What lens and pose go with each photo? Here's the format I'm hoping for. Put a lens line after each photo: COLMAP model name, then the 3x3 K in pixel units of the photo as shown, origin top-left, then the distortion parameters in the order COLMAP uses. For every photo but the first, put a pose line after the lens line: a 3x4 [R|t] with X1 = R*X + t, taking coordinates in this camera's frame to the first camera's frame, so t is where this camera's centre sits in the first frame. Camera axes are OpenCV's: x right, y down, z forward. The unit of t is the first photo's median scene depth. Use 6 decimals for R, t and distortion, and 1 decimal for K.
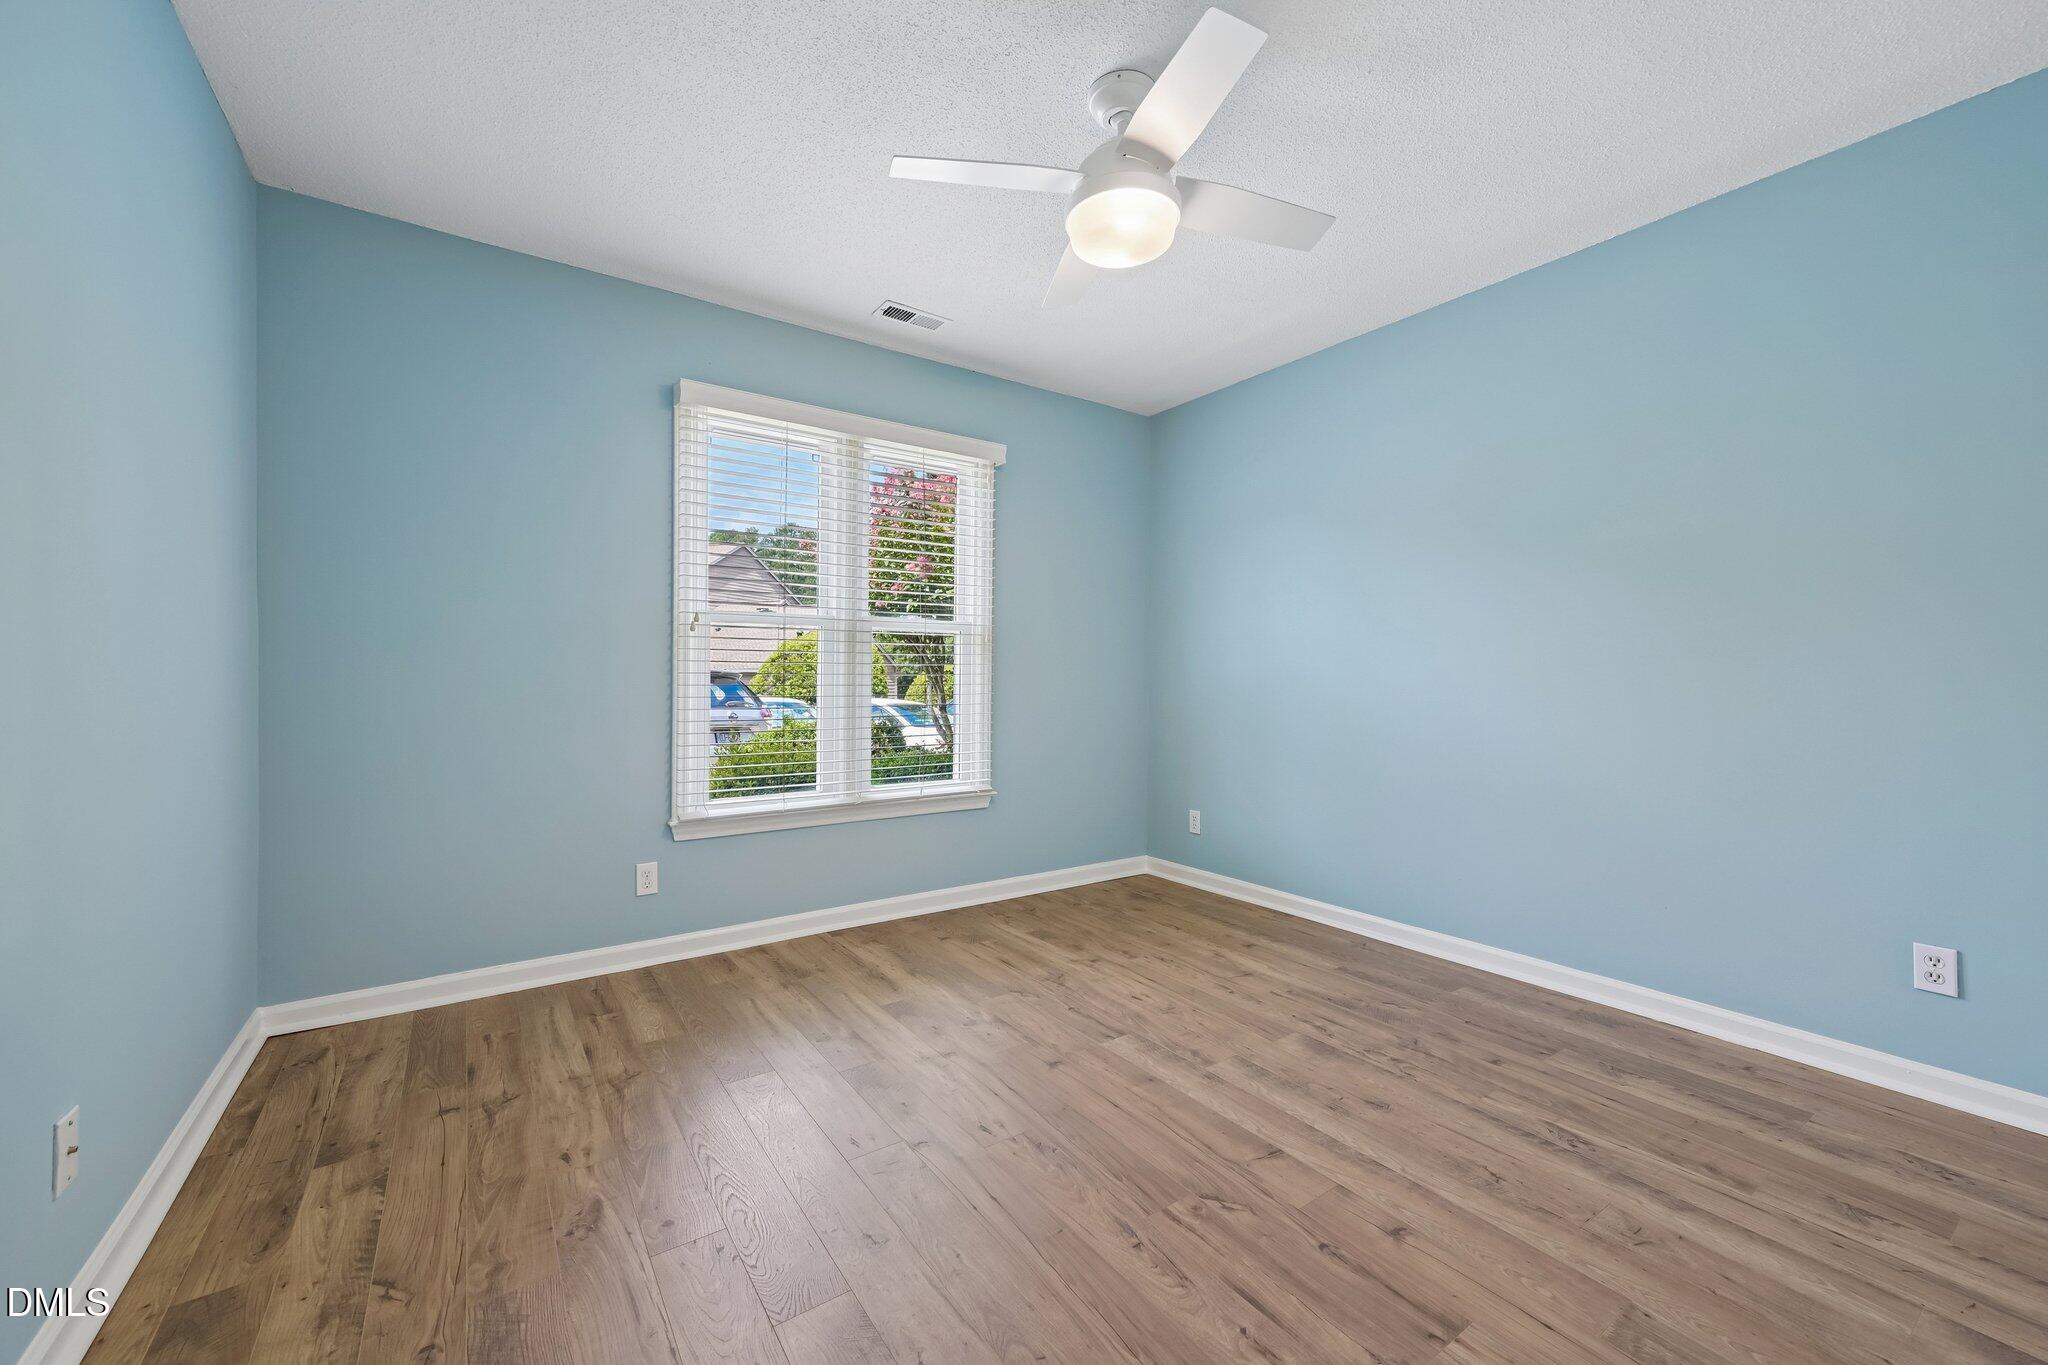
lens RADIAL K [[817.0, 0, 1024.0], [0, 817.0, 682.5], [0, 0, 1]] dist [-0.000393, 0.000124]
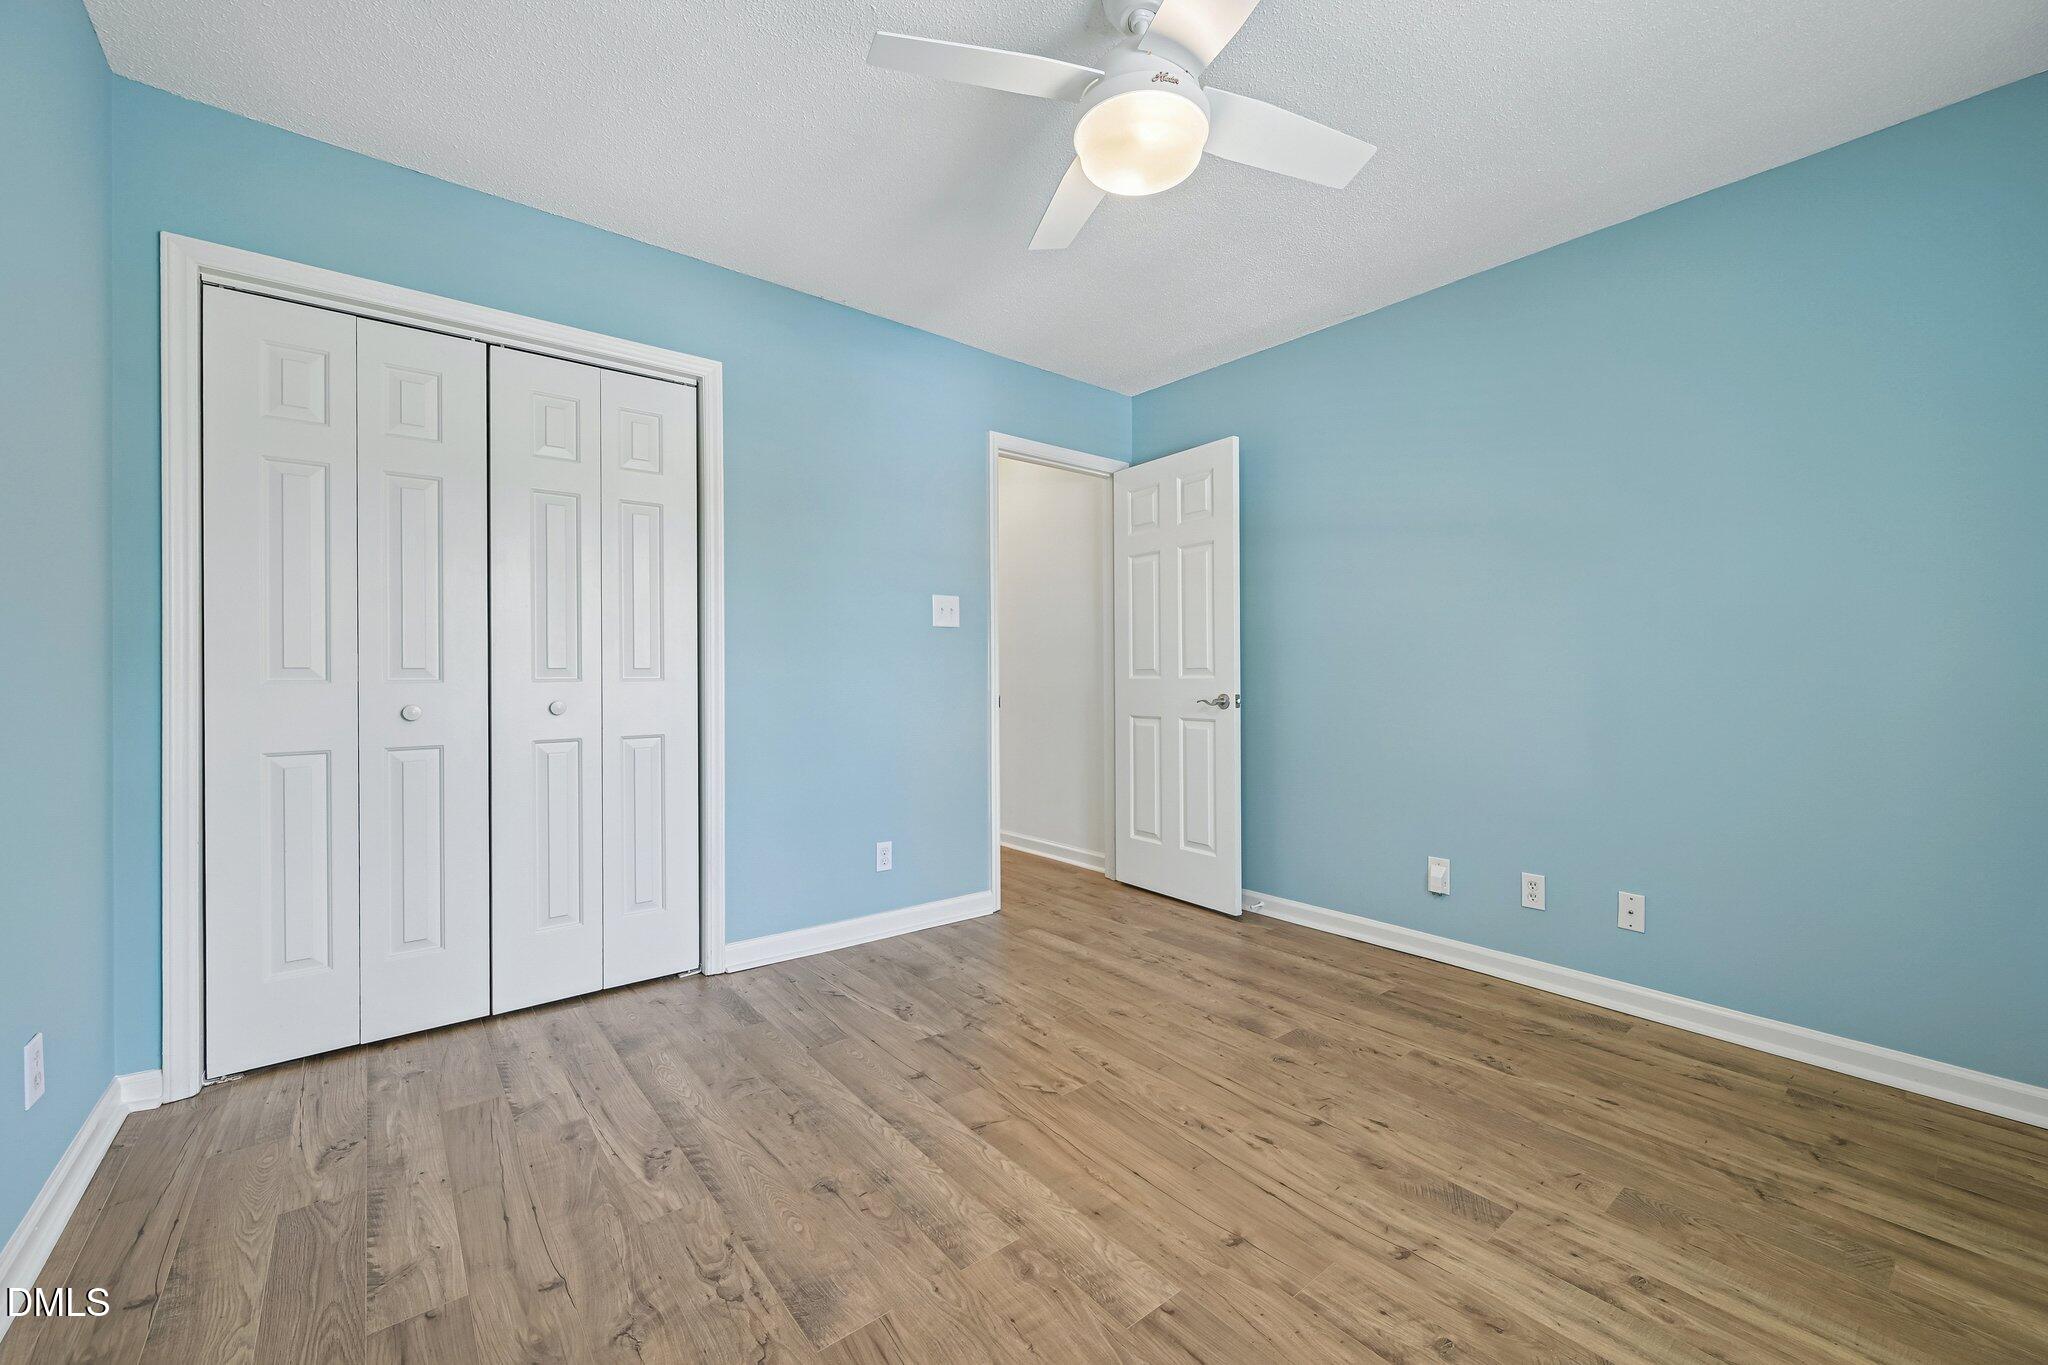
lens RADIAL K [[817.0, 0, 1024.0], [0, 817.0, 682.5], [0, 0, 1]] dist [-0.000393, 0.000124]
pose [[-0.997557, -0.003259, -0.069785, 0.322113], [-0.004590, 0.999810, 0.018926, -0.016020], [0.069710, 0.019200, -0.997382, 2.026842]]
